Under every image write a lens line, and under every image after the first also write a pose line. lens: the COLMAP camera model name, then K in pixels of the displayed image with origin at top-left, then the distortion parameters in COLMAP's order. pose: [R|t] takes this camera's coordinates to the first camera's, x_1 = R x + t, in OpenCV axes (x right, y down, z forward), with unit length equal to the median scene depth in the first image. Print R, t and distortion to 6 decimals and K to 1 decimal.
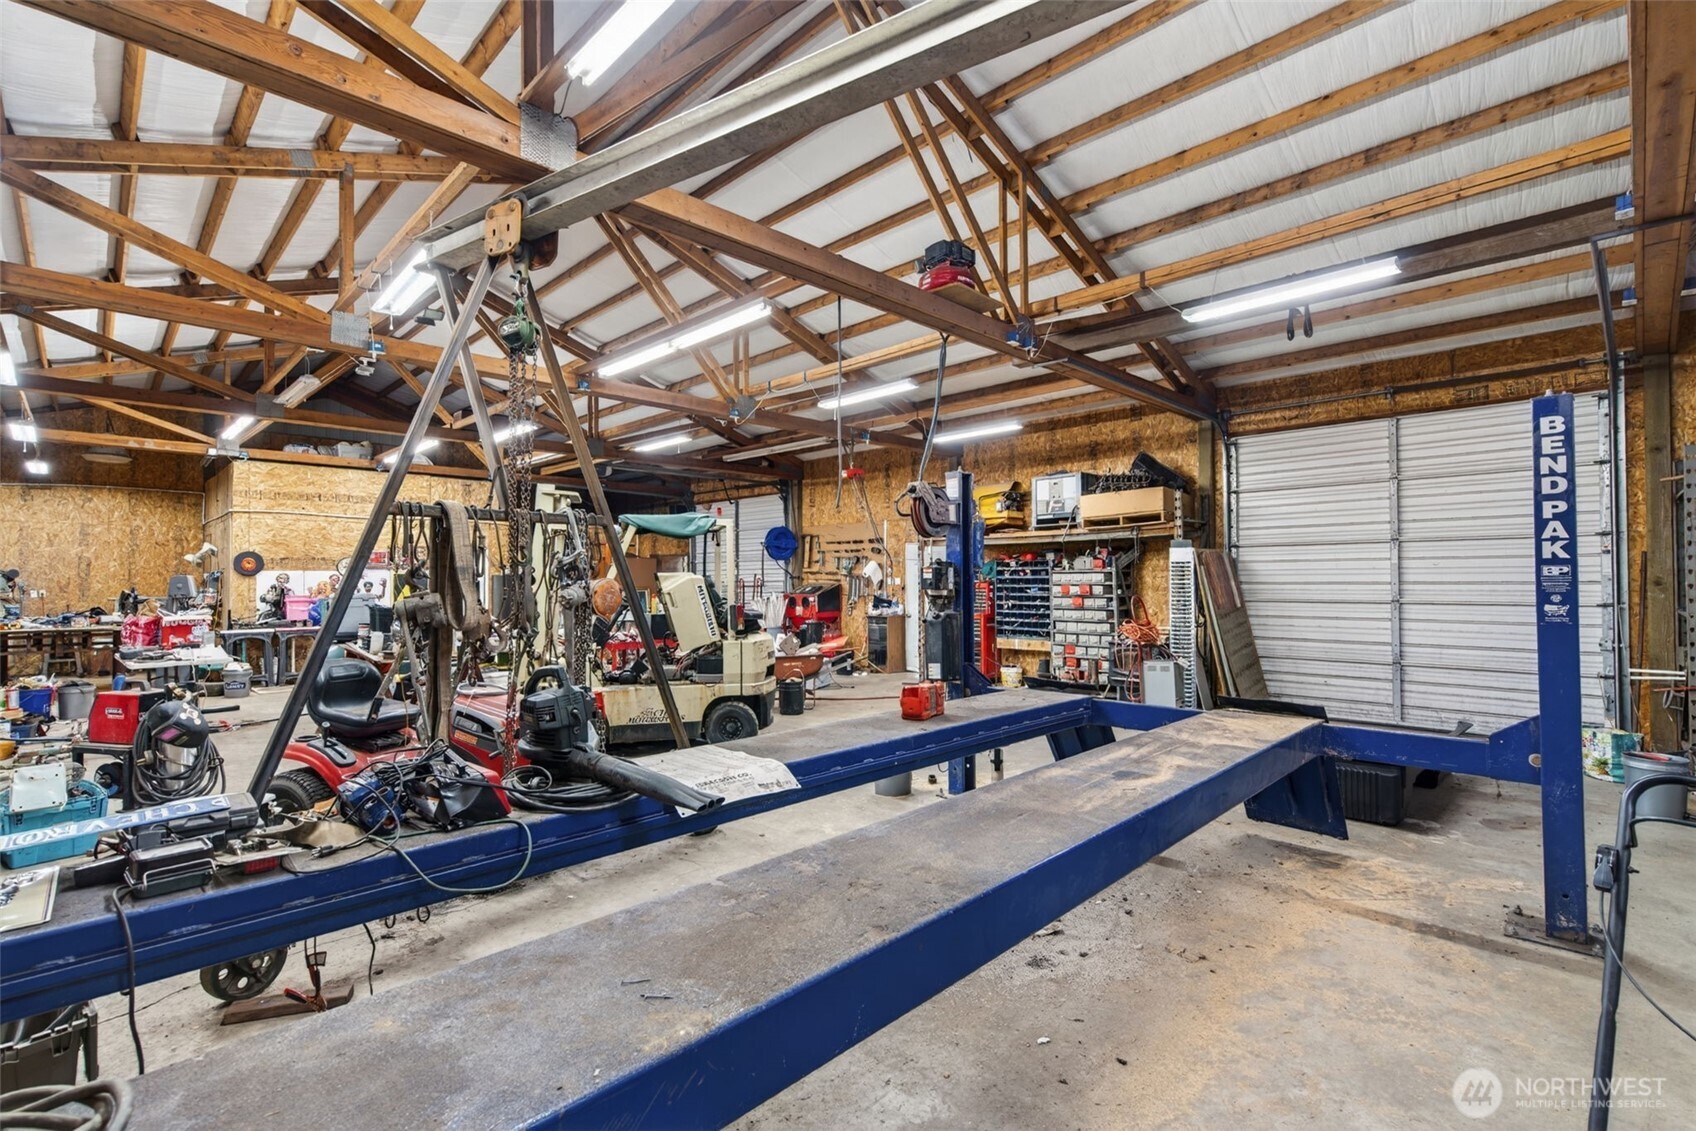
lens RADIAL K [[780.1, 0, 867.4], [0, 780.1, 574.2], [0, 0, 1]] dist [-0.002326, -0.000738]
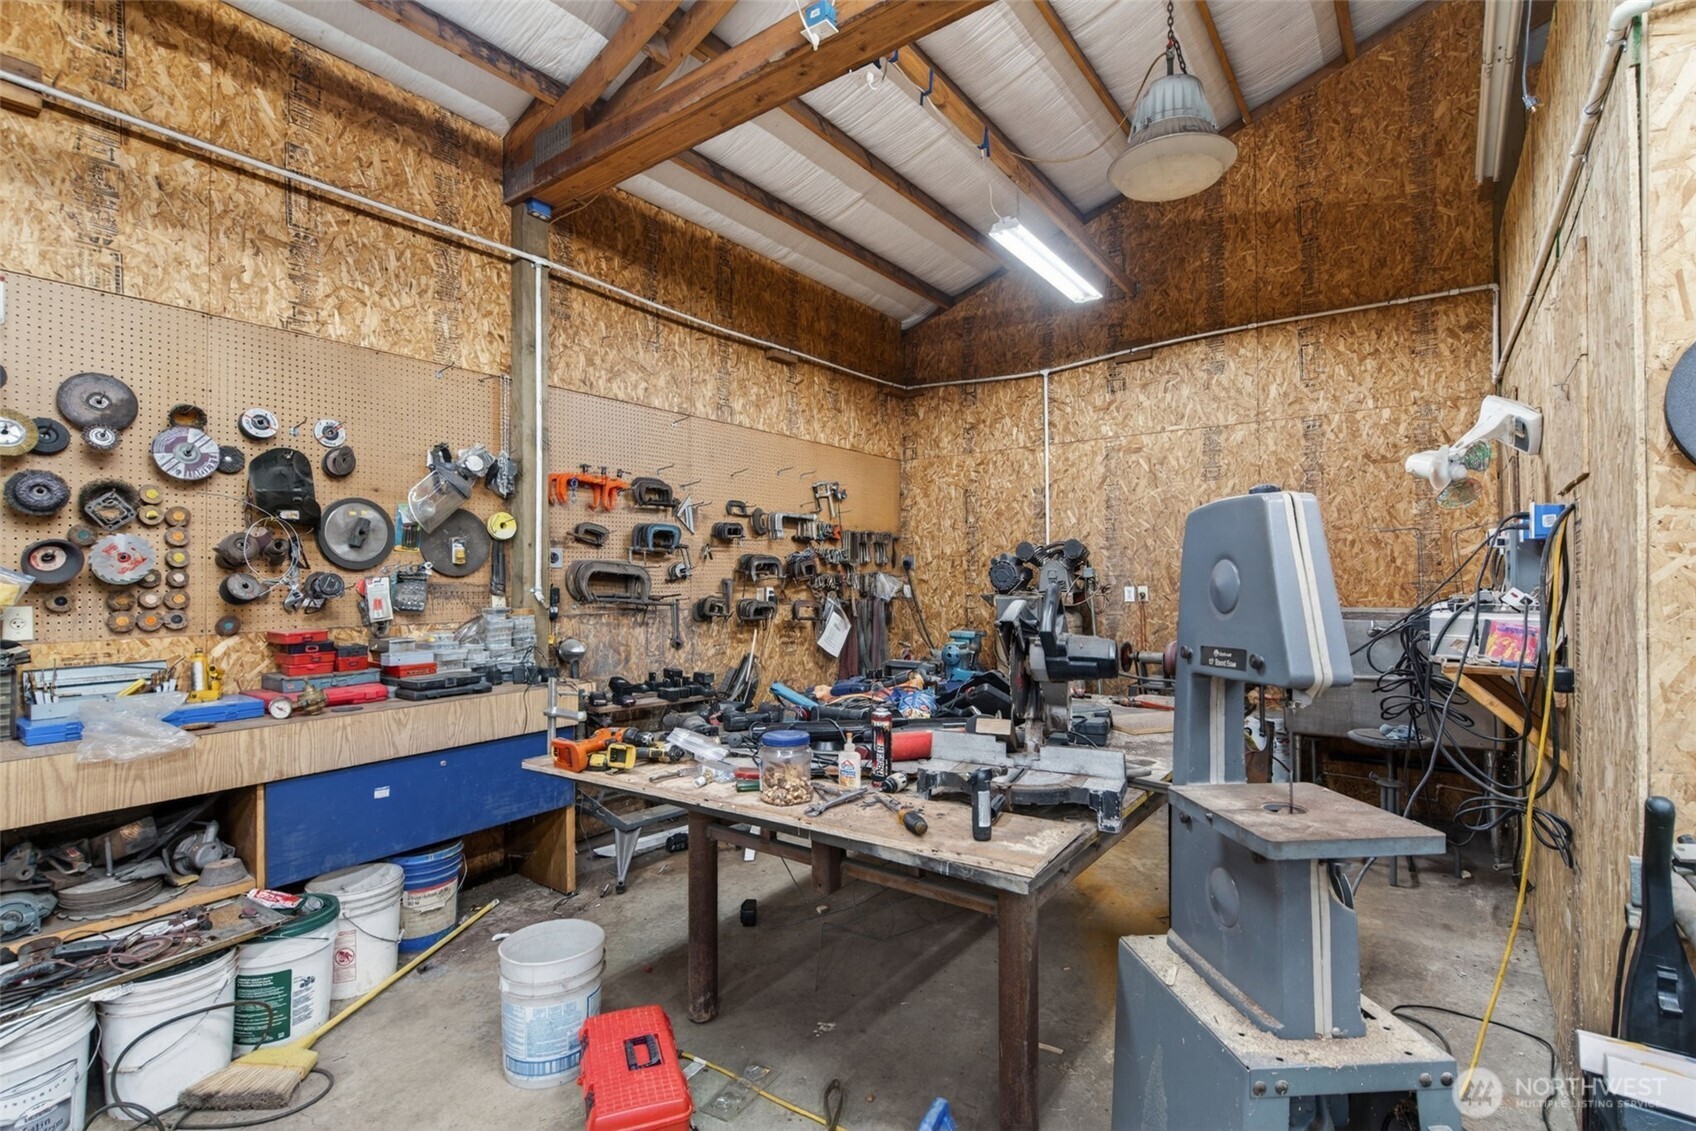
lens RADIAL K [[780.1, 0, 867.4], [0, 780.1, 574.2], [0, 0, 1]] dist [-0.002326, -0.000738]
pose [[0.163743, 0.005272, -0.986489, -0.628039], [0.016841, 0.999825, 0.008139, 0.007403], [0.986359, -0.017946, 0.163626, 0.750484]]
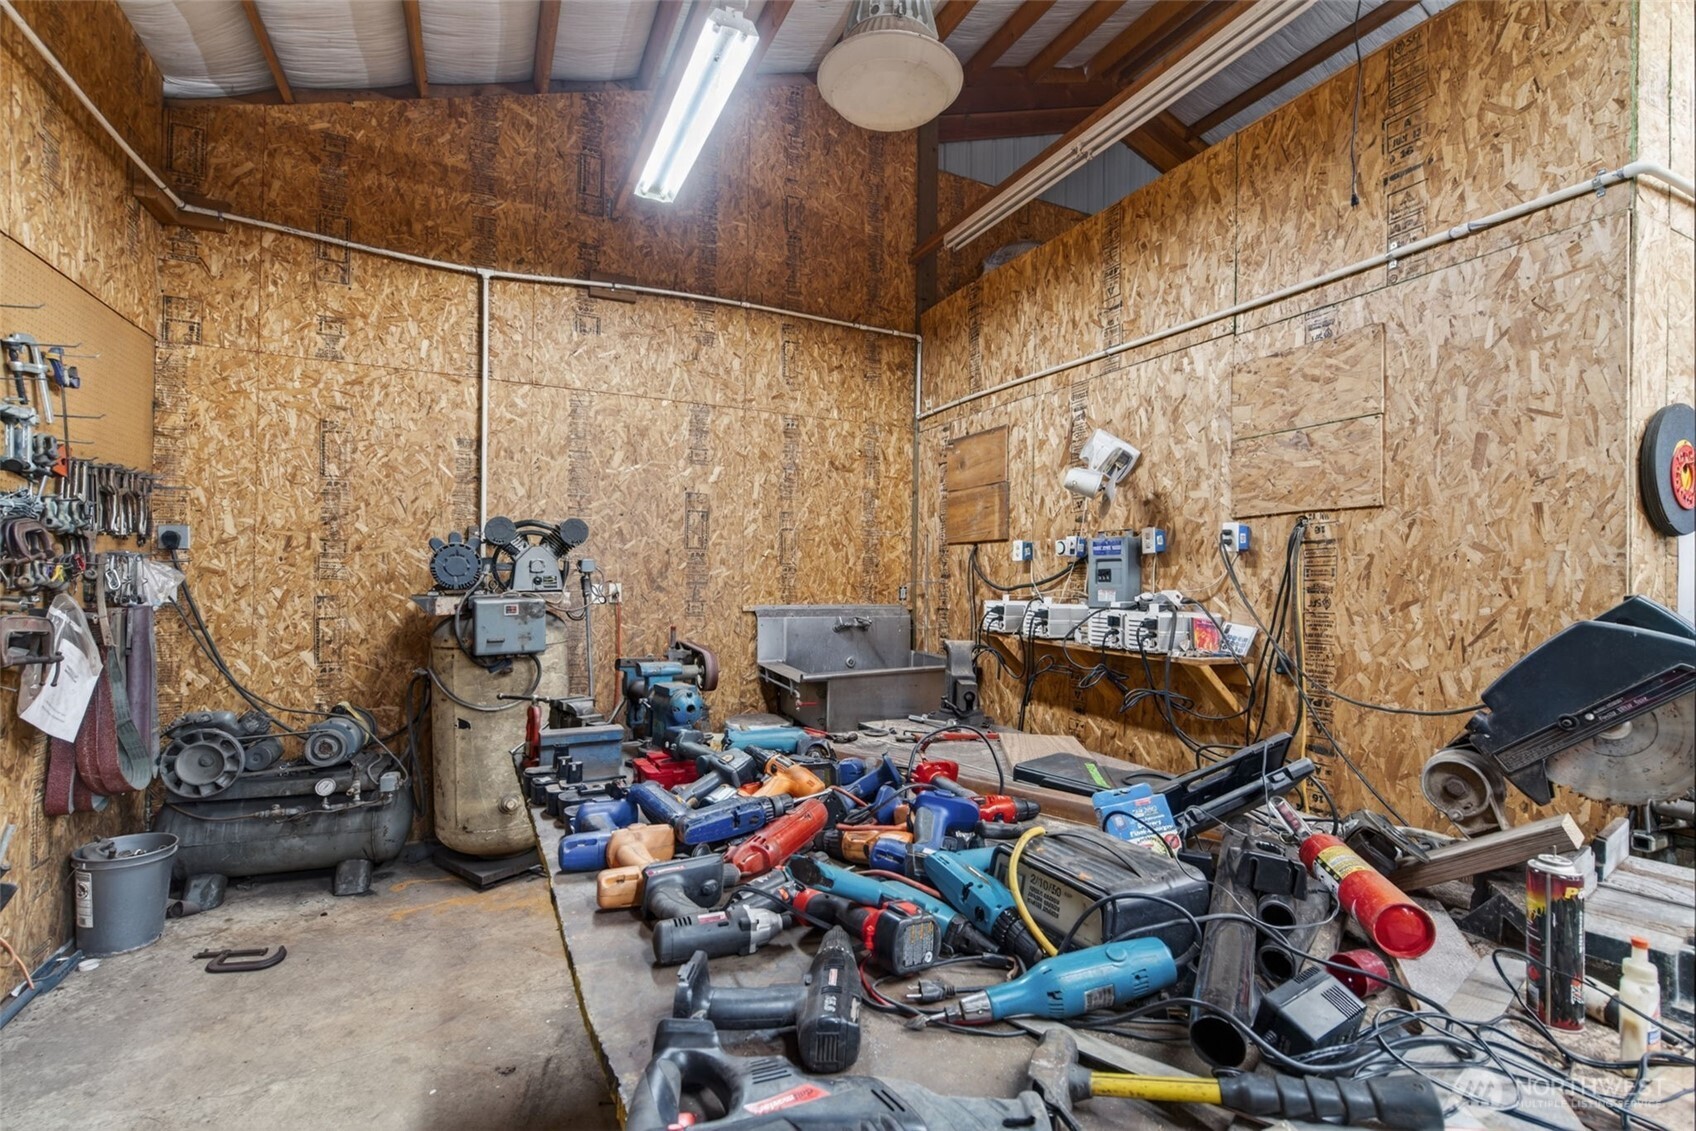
lens RADIAL K [[755.3, 0, 848.0], [0, 755.3, 565.5], [0, 0, 1]] dist [0.003432, -0.000046]
pose [[0.944501, 0.021113, -0.327831, -0.823868], [-0.021524, 0.999766, 0.002374, 0.009098], [0.327804, 0.004814, 0.944734, 0.688709]]
